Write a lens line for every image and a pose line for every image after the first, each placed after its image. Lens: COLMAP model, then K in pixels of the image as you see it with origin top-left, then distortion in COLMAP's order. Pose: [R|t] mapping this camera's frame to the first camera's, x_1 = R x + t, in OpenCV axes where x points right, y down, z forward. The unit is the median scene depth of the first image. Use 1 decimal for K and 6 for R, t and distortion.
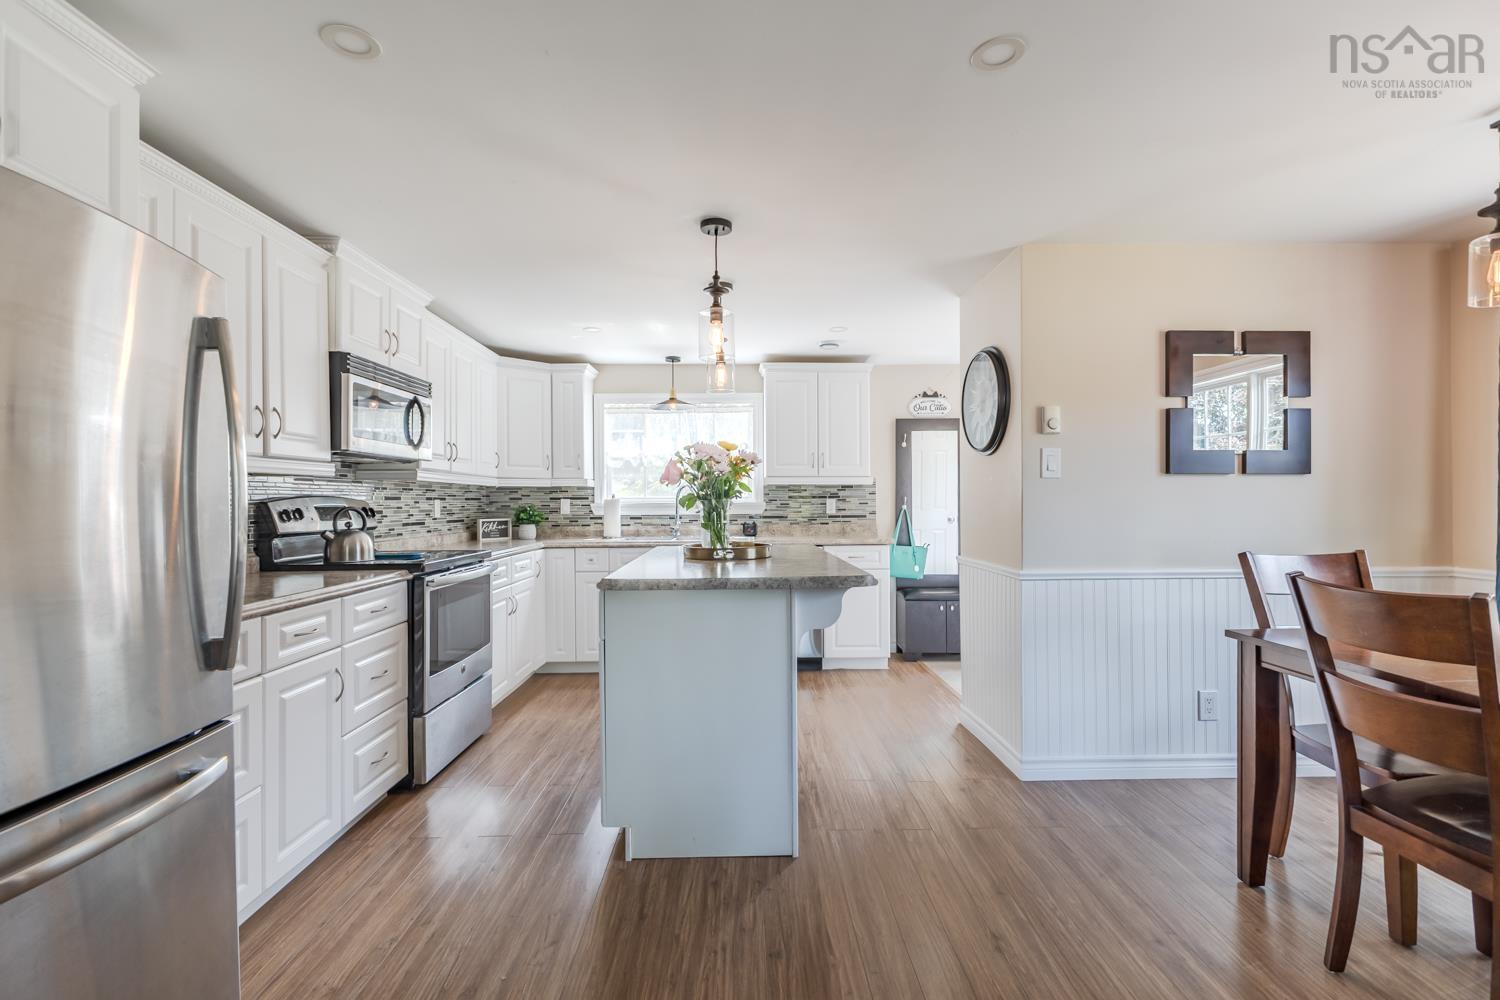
lens RADIAL K [[684.8, 0, 749.1], [0, 684.8, 497.2], [0, 0, 1]] dist [0.000675, -0.000145]
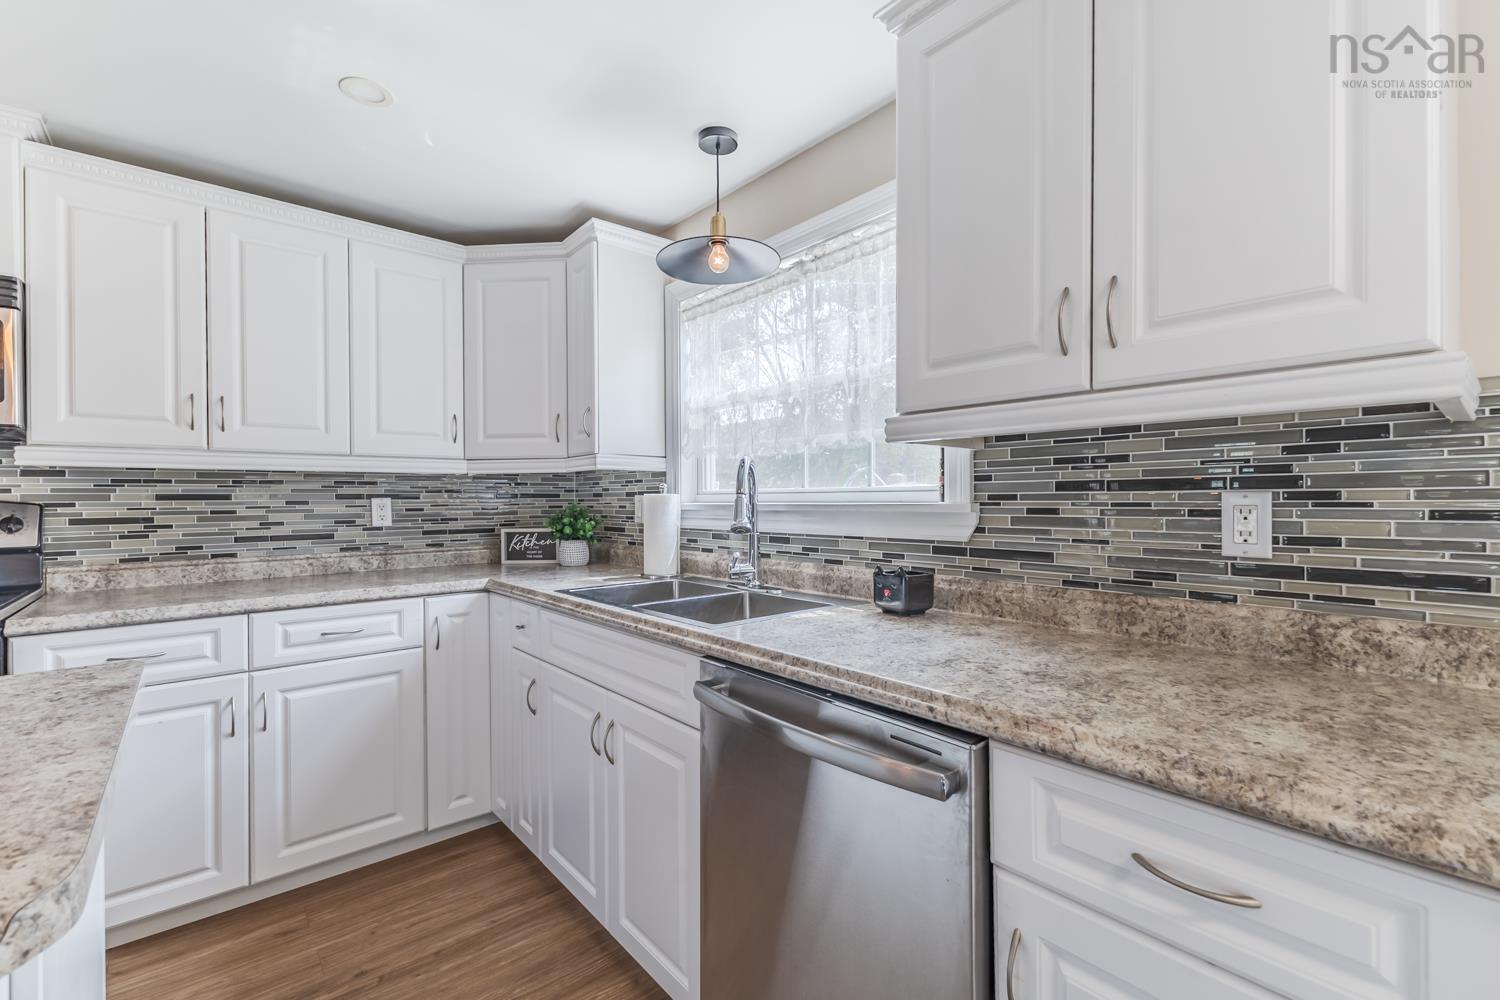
lens RADIAL K [[647.1, 0, 749.4], [0, 647.1, 497.4], [0, 0, 1]] dist [0.010493, -0.001776]
pose [[0.634512, 0.000465, -0.772913, 0.292370], [0.009776, 0.999915, 0.008627, 0.001731], [0.772851, -0.013030, 0.634453, 1.188635]]
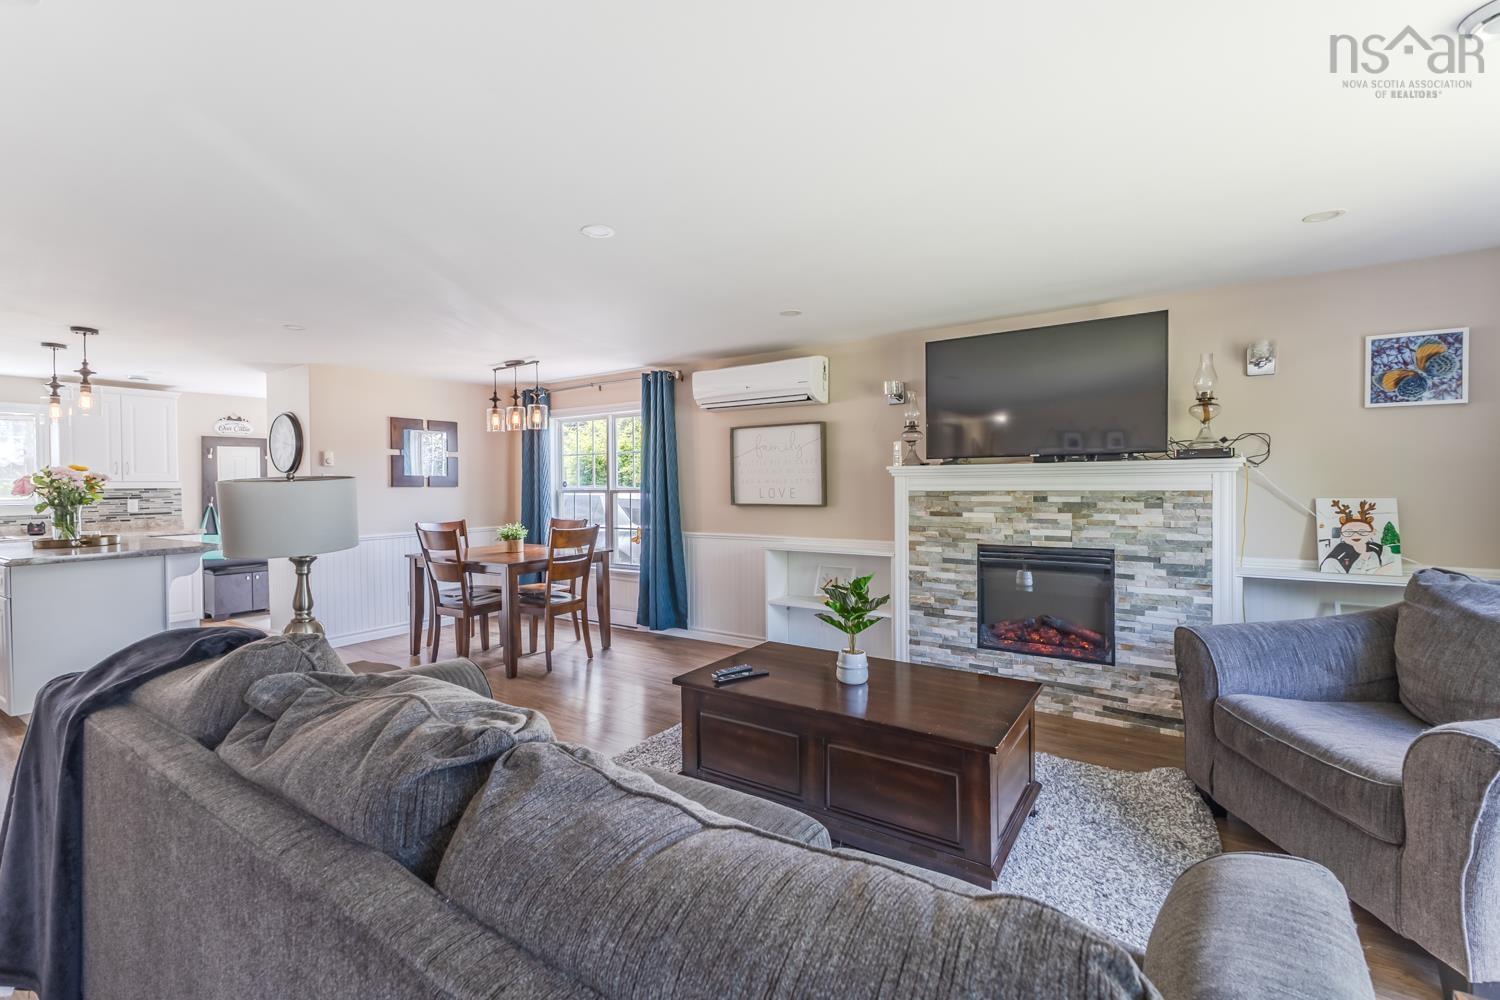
lens RADIAL K [[647.1, 0, 750.2], [0, 647.1, 496.9], [0, 0, 1]] dist [0.010493, -0.001776]
pose [[0.571175, -0.016246, 0.820667, -0.319738], [0.001819, 0.999827, 0.018526, -0.034138], [-0.820826, -0.009088, 0.571106, -0.856035]]
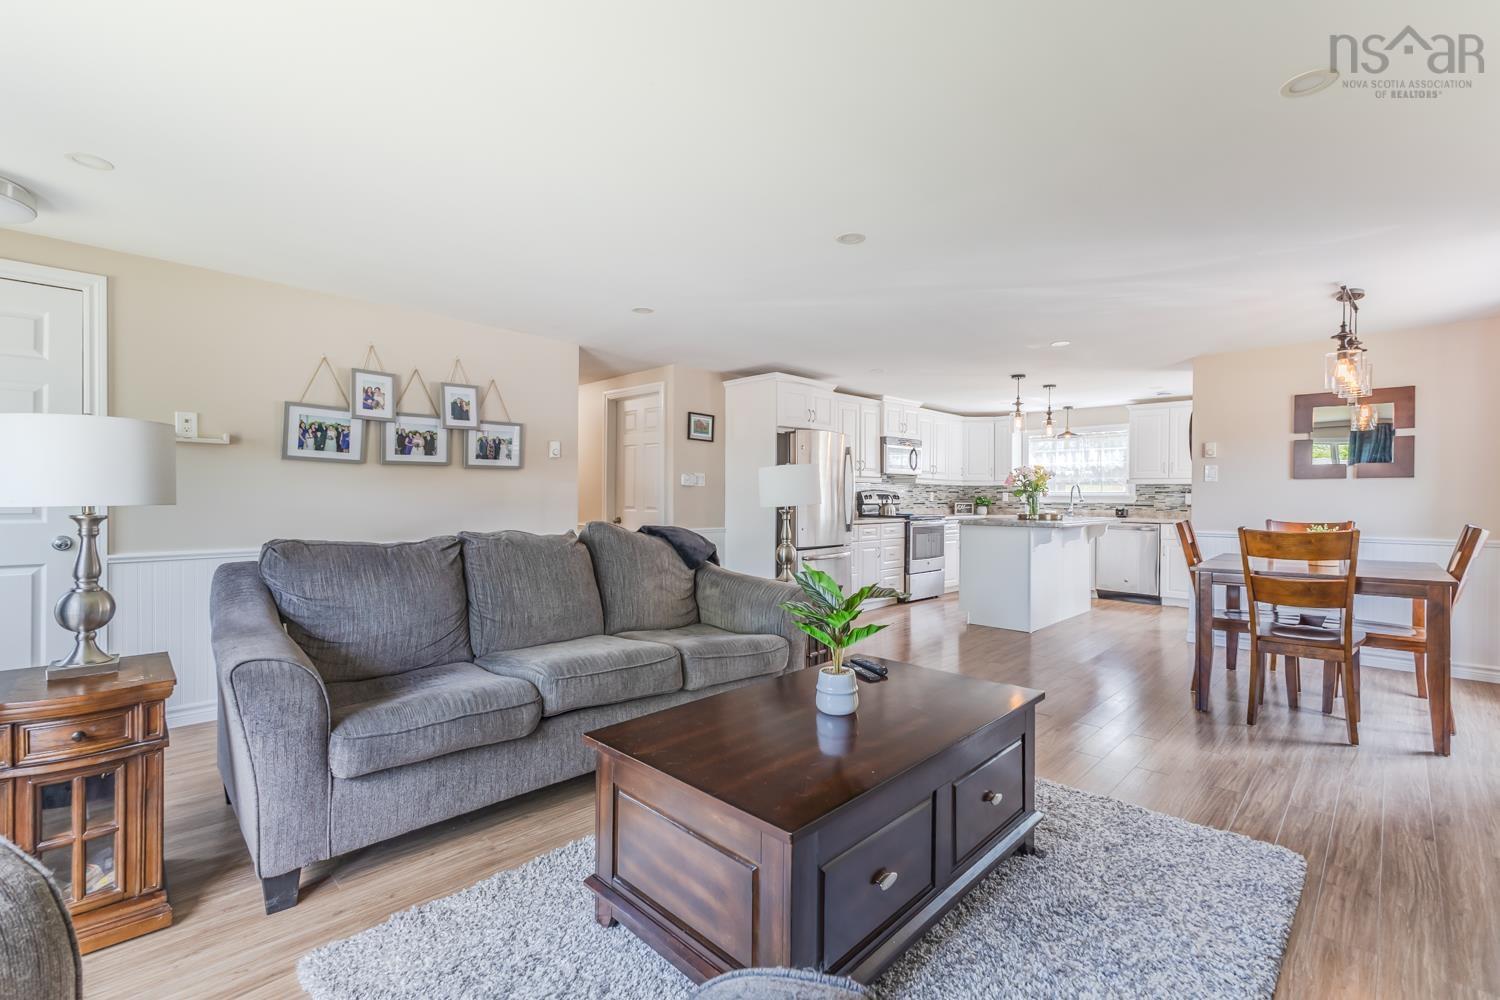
lens RADIAL K [[647.1, 0, 747.9], [0, 647.1, 500.3], [0, 0, 1]] dist [0.010493, -0.001776]
pose [[0.699189, 0.013718, -0.714806, 0.717662], [-0.005719, 0.999891, 0.013596, 0.005778], [0.714914, -0.005418, 0.699191, -0.979086]]
